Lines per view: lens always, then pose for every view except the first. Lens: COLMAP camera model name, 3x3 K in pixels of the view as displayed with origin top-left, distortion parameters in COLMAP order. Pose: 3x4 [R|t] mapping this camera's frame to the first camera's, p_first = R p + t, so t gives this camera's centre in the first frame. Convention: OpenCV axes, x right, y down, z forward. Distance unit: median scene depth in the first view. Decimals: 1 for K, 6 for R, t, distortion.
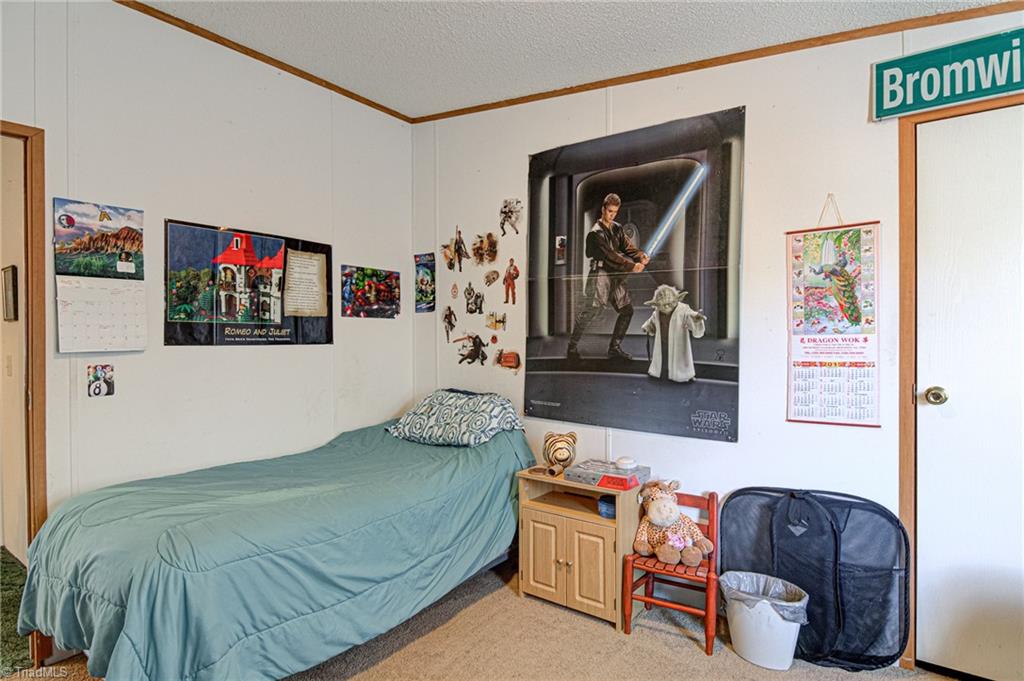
lens RADIAL K [[541.6, 0, 514.2], [0, 541.6, 340.4], [0, 0, 1]] dist [0.016370, -0.014691]
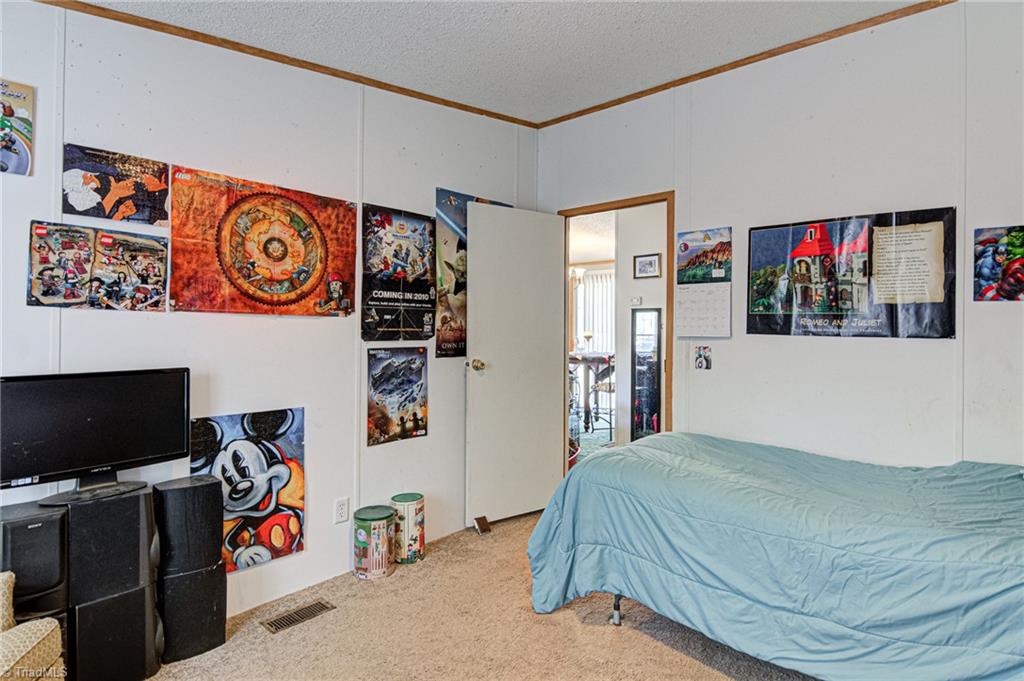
lens RADIAL K [[541.6, 0, 514.0], [0, 541.6, 329.8], [0, 0, 1]] dist [0.016370, -0.014691]
pose [[-0.092702, 0.011786, -0.995624, 0.547500], [-0.016760, 0.999770, 0.013395, -0.006424], [0.995553, 0.017929, -0.092483, 0.545262]]
